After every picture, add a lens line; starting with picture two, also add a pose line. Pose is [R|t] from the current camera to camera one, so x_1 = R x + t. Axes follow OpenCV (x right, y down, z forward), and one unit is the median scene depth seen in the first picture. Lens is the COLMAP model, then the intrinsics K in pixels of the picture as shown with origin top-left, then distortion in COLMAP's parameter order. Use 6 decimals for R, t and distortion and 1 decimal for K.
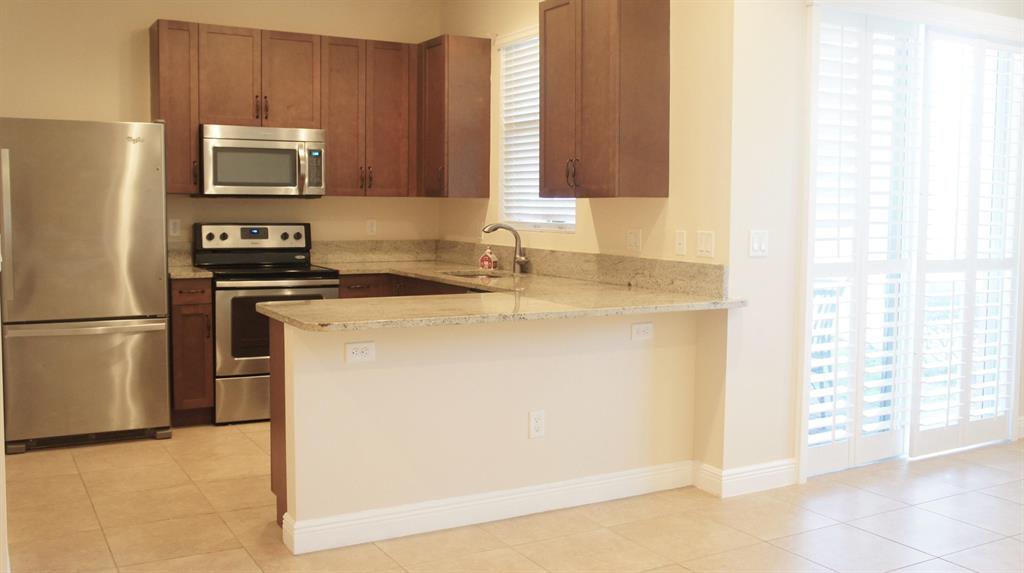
lens RADIAL K [[937.8, 0, 512.3], [0, 937.8, 282.6], [0, 0, 1]] dist [-0.063046, 0.011051]
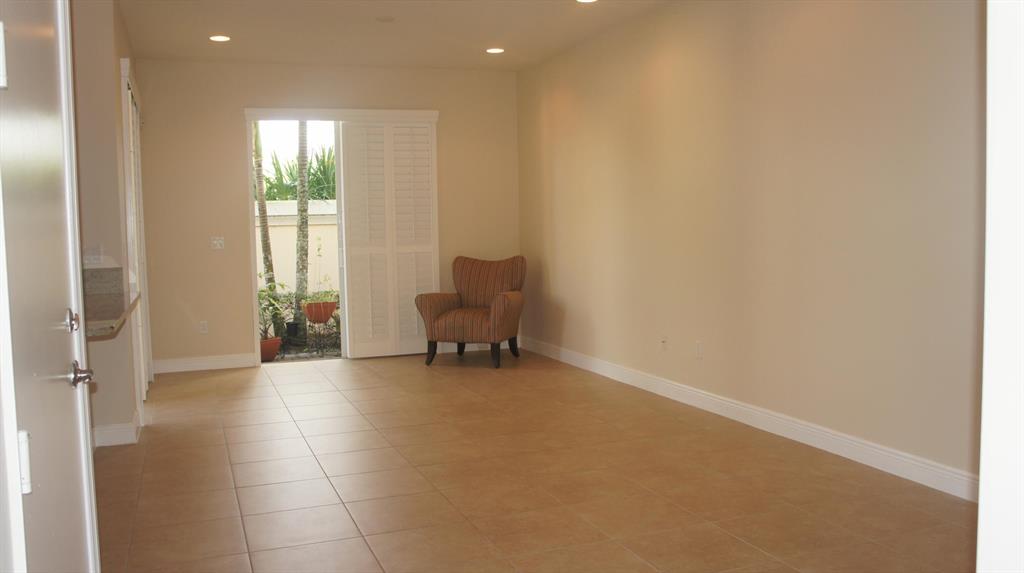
lens RADIAL K [[856.4, 0, 518.3], [0, 856.4, 283.9], [0, 0, 1]] dist [-0.118277, 0.005440]
pose [[0.143926, -0.084117, 0.986007, -0.629768], [0.103800, 0.992168, 0.069491, -0.014071], [-0.984129, 0.092346, 0.151530, 0.200349]]
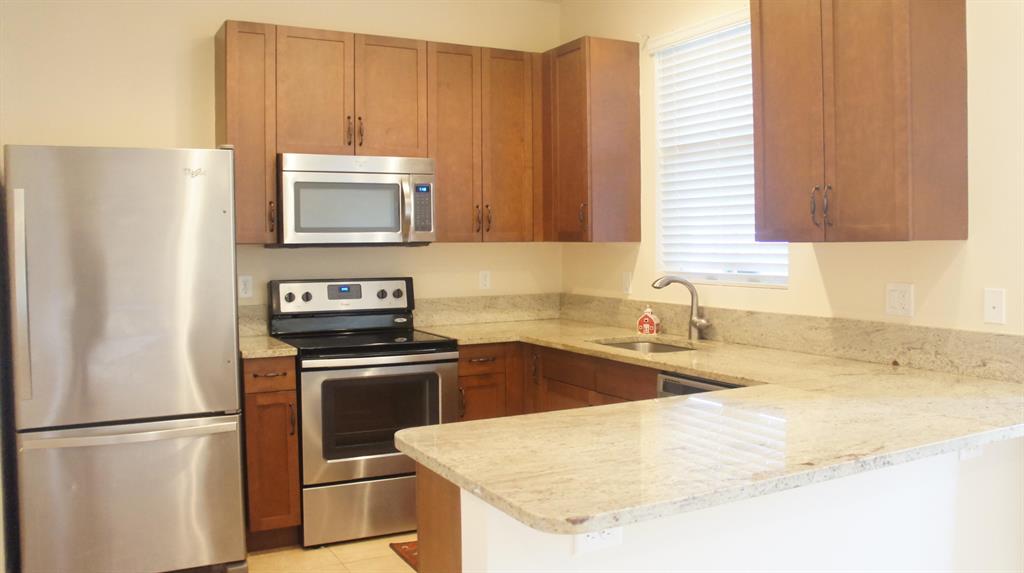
lens RADIAL K [[856.4, 0, 518.3], [0, 856.4, 283.9], [0, 0, 1]] dist [-0.118277, 0.005440]
pose [[0.999506, -0.017282, -0.026240, -0.119967], [0.016330, 0.999216, -0.036078, -0.033629], [0.026843, 0.035632, 0.999004, 0.308114]]
